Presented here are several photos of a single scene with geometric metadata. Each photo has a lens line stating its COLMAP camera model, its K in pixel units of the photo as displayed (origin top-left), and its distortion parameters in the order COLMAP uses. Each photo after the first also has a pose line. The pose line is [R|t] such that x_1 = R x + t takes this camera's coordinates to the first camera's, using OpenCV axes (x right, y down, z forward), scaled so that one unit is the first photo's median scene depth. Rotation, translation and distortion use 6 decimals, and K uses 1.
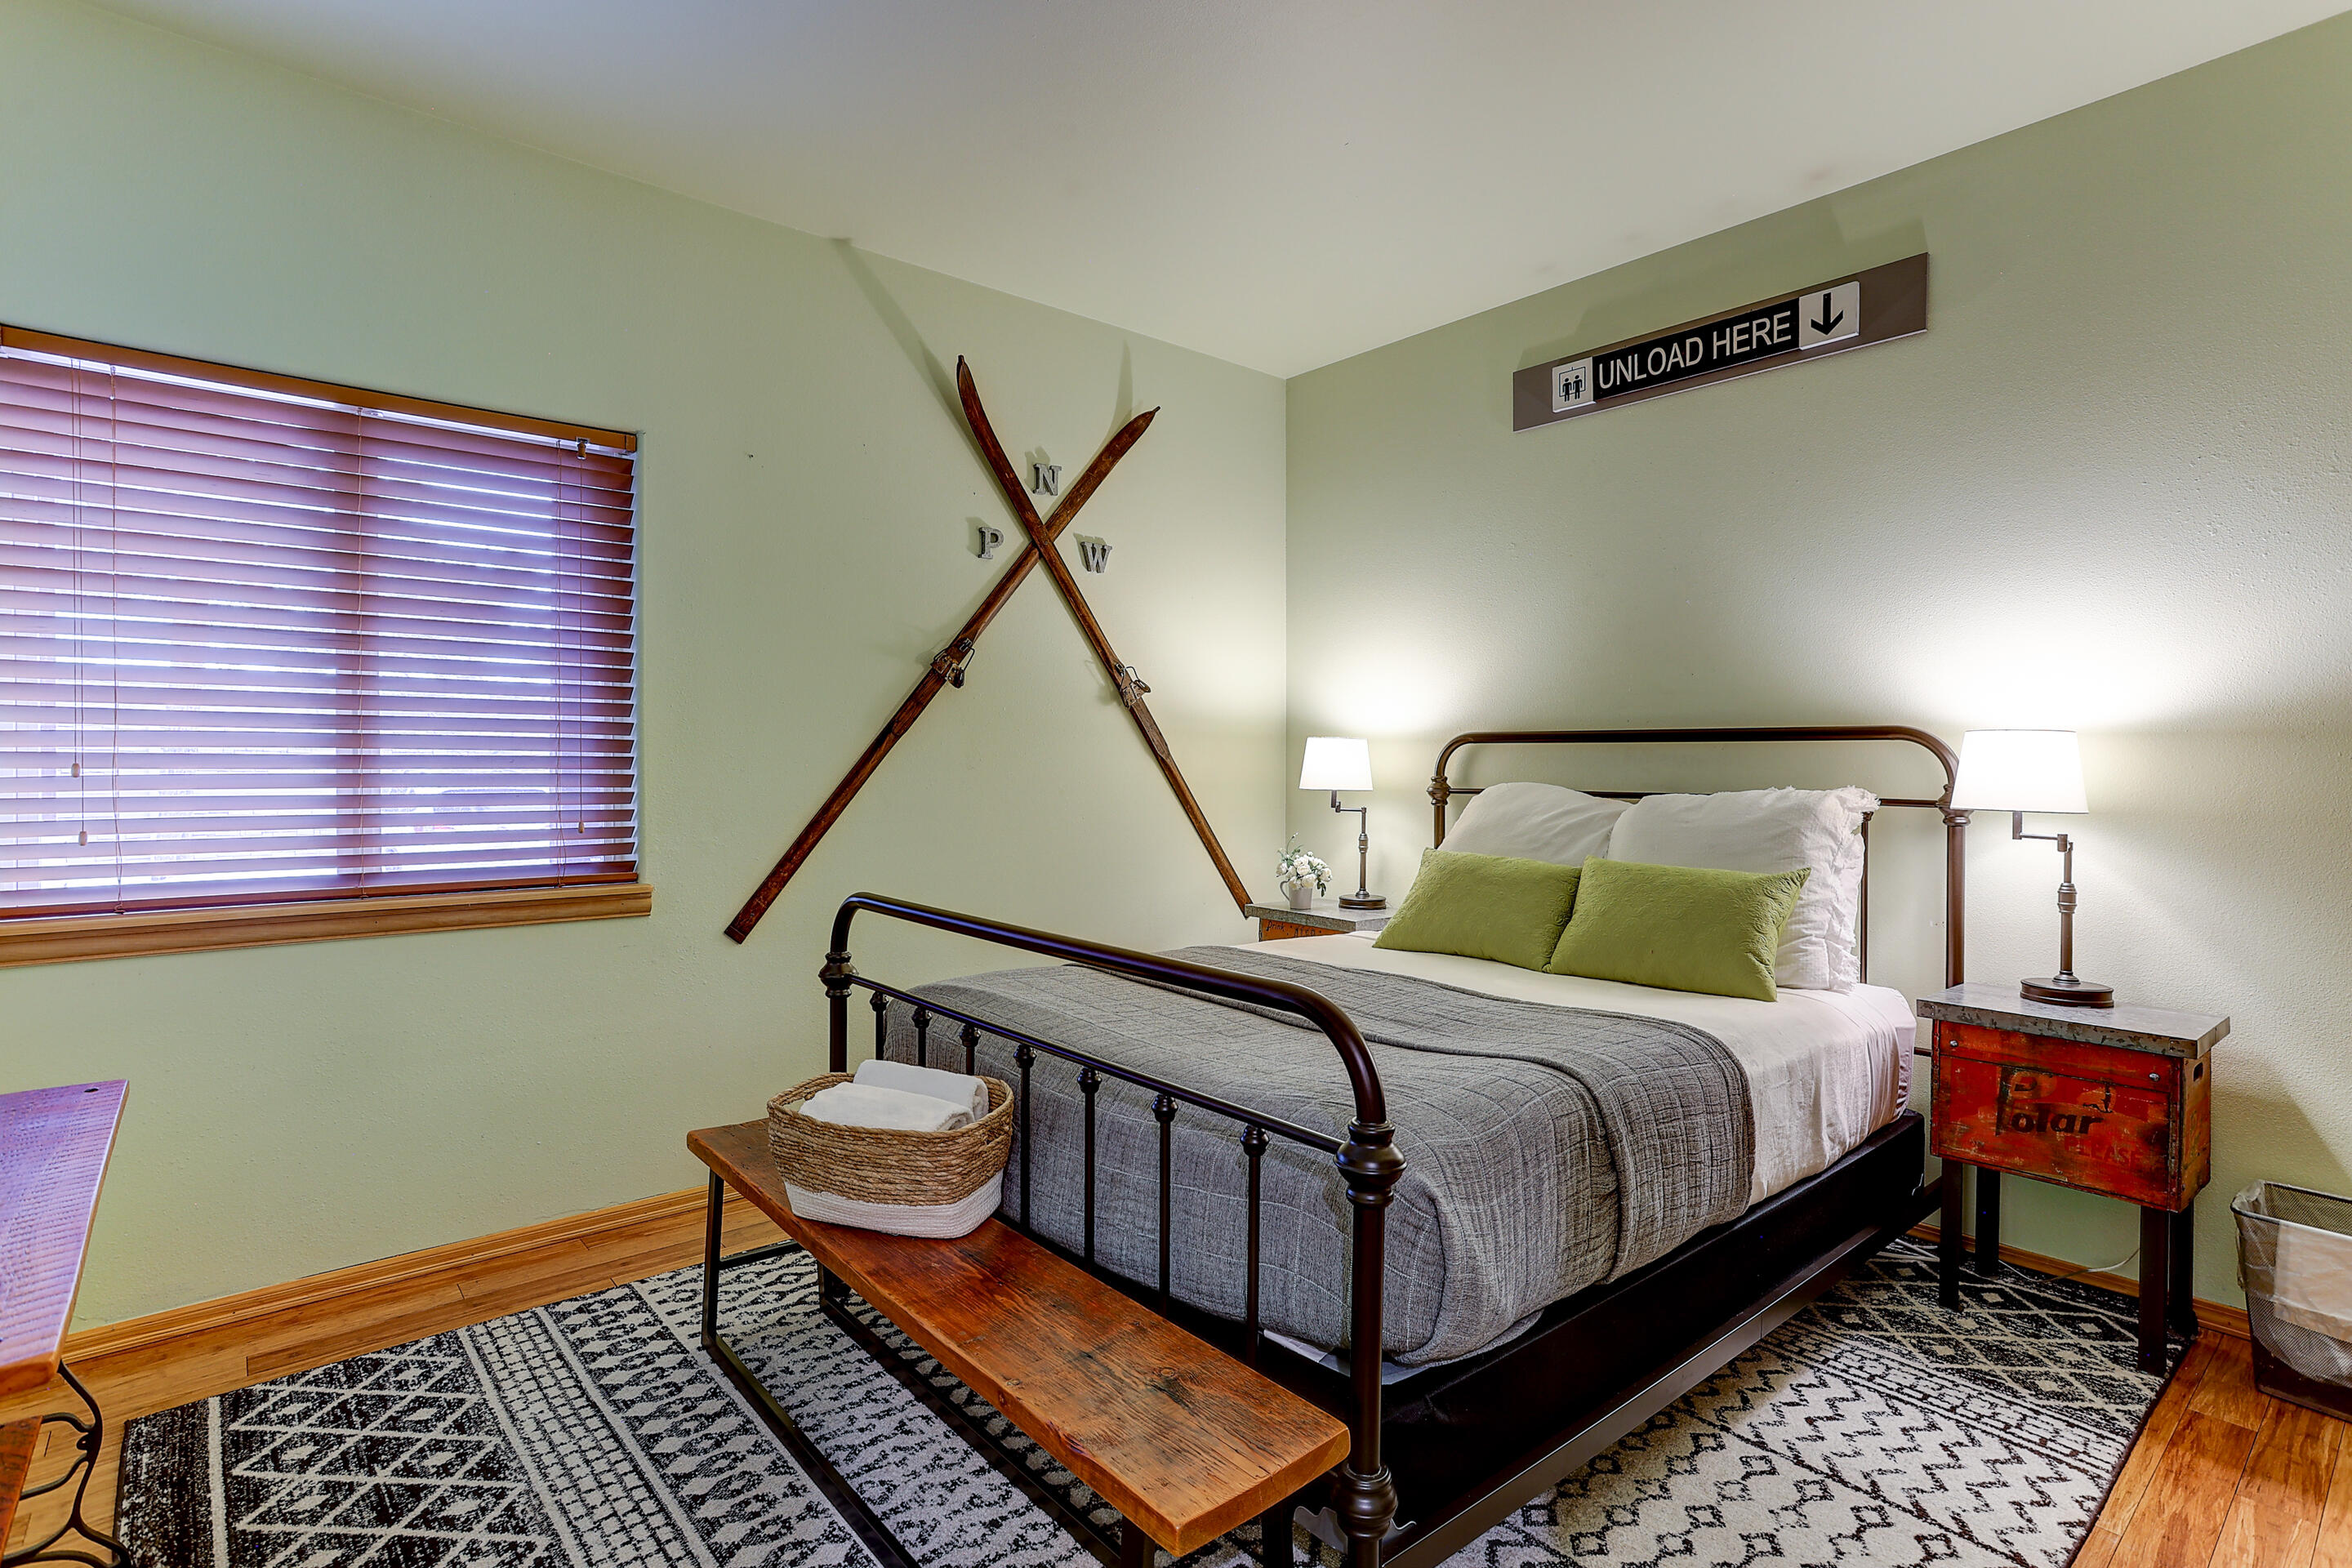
lens RADIAL K [[1166.0, 0, 1205.9], [0, 1166.0, 772.5], [0, 0, 1]] dist [-0.045806, 0.030086]
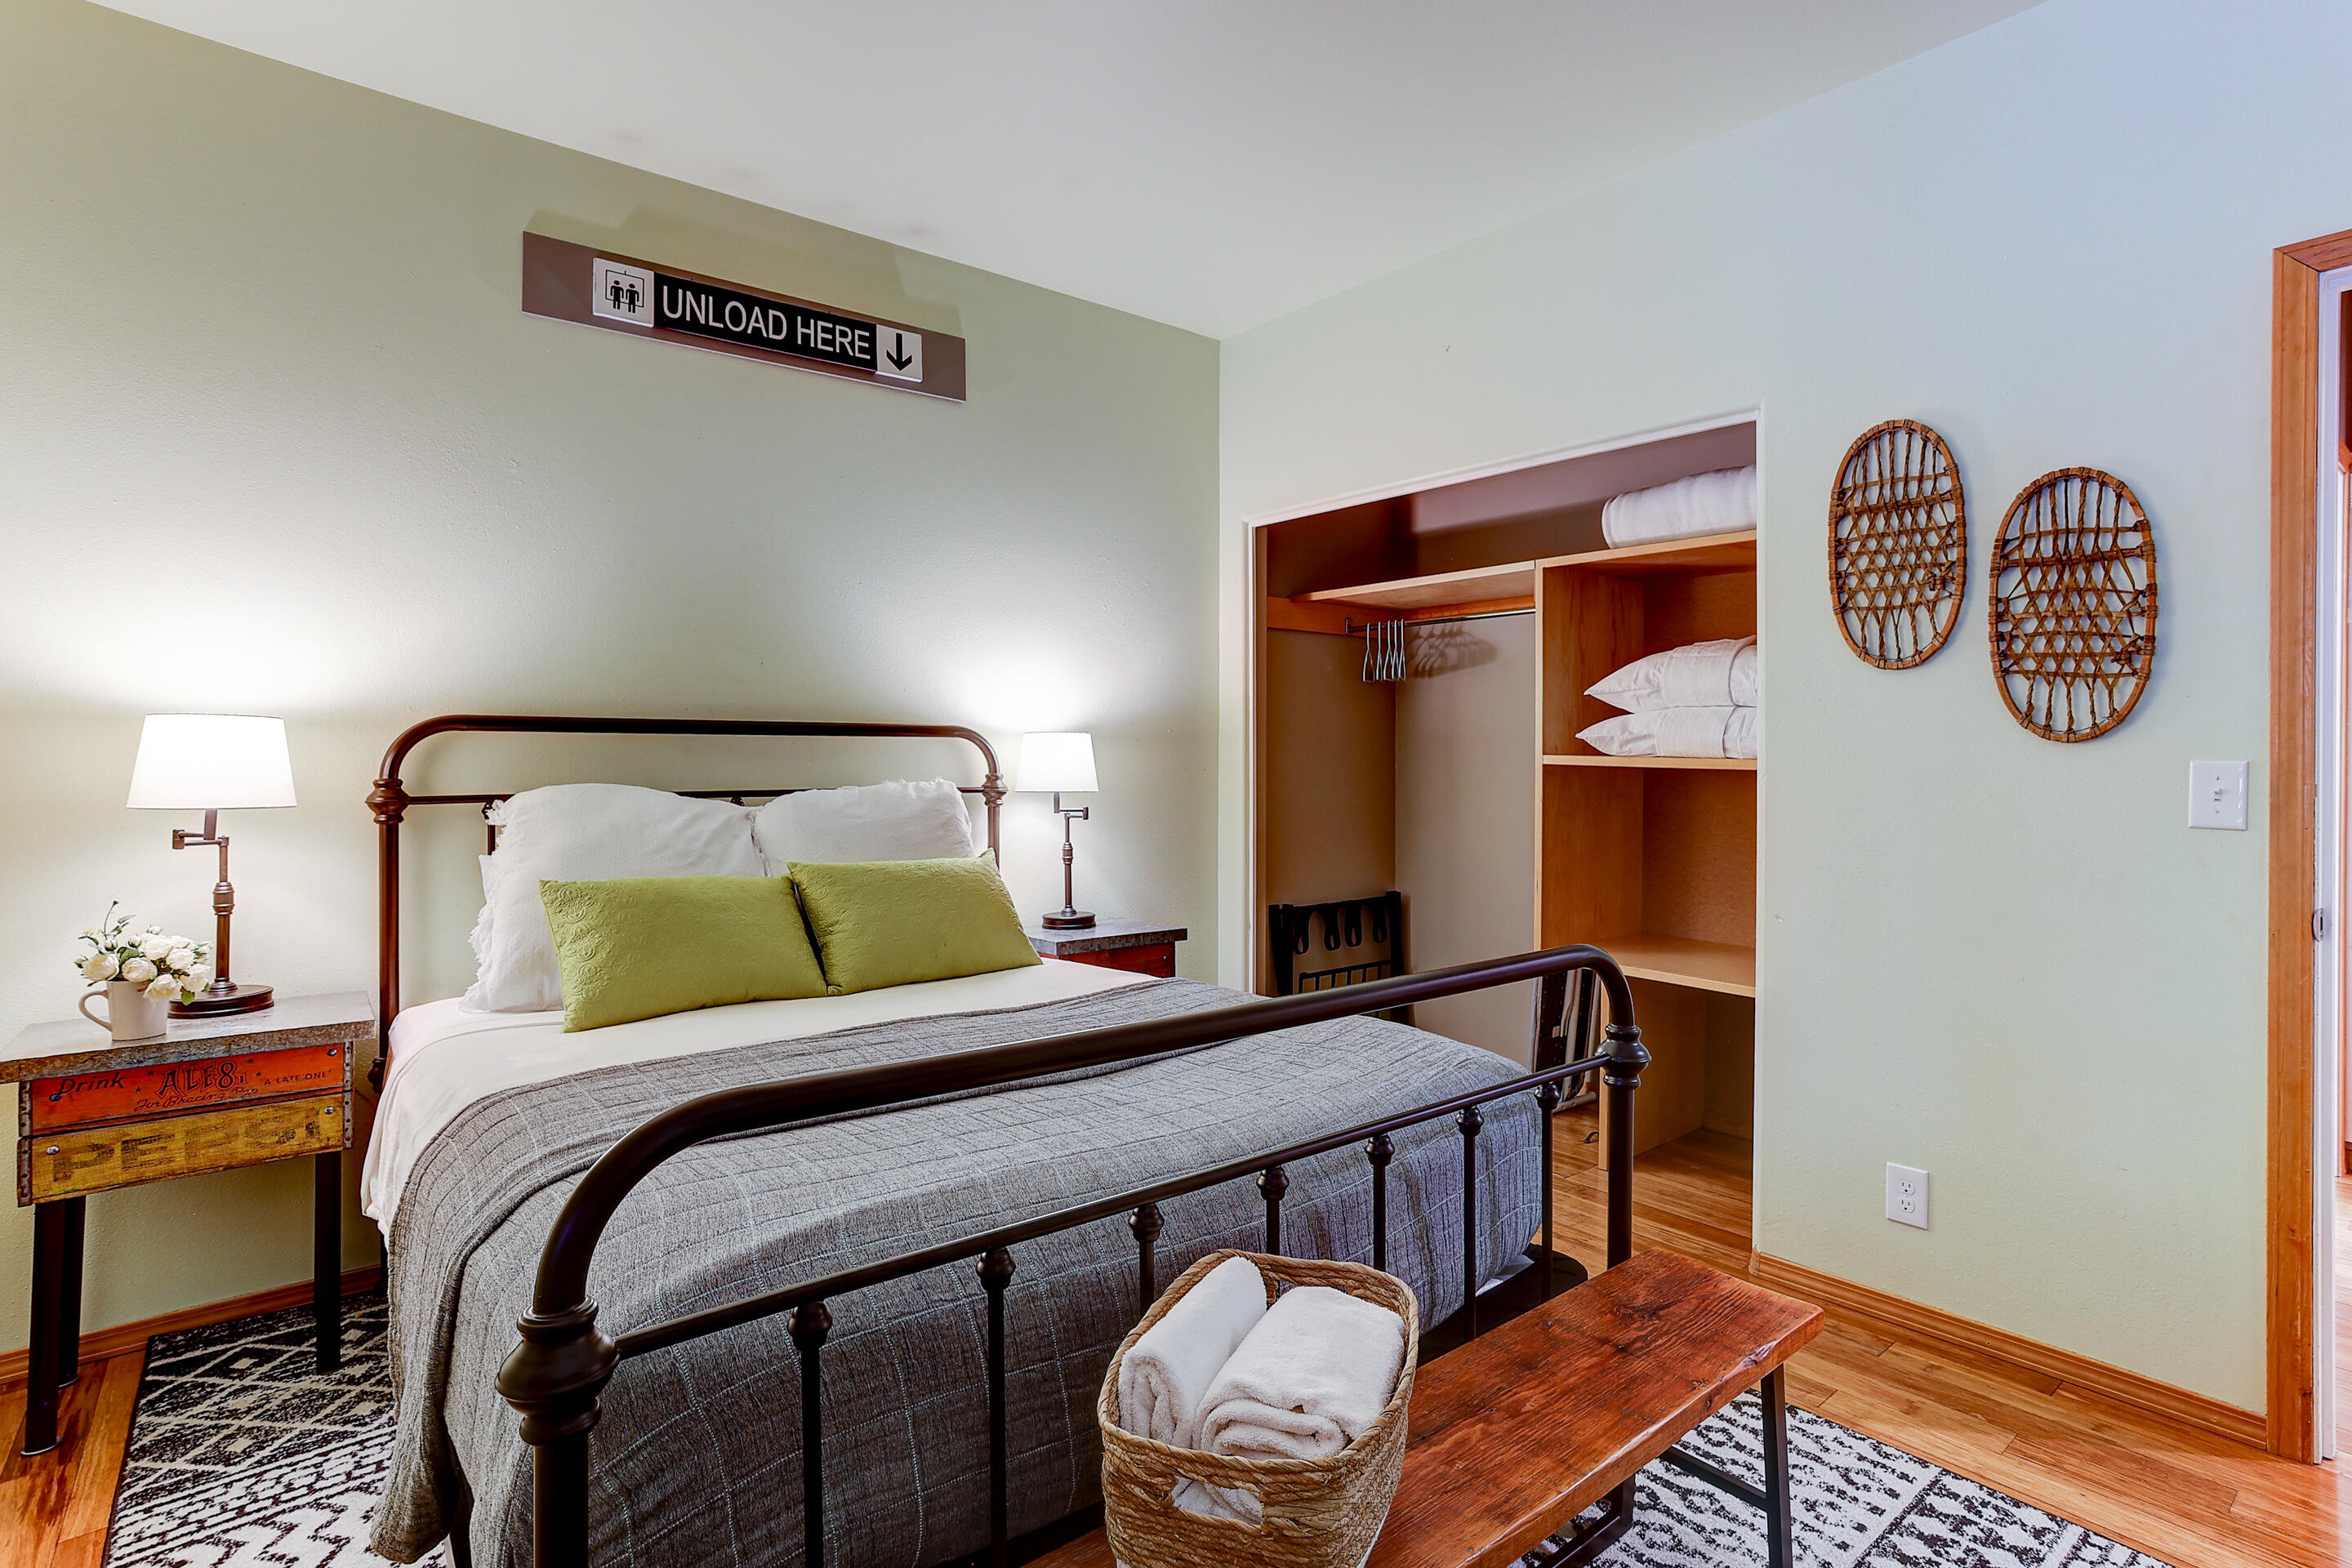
lens RADIAL K [[1192.1, 0, 1175.3], [0, 1192.1, 740.7], [0, 0, 1]] dist [0.000823, 0.032008]
pose [[0.052638, 0.007014, 0.998589, -0.535713], [0.006529, 0.999952, -0.007368, -0.012370], [-0.998592, 0.006908, 0.052590, 0.611903]]
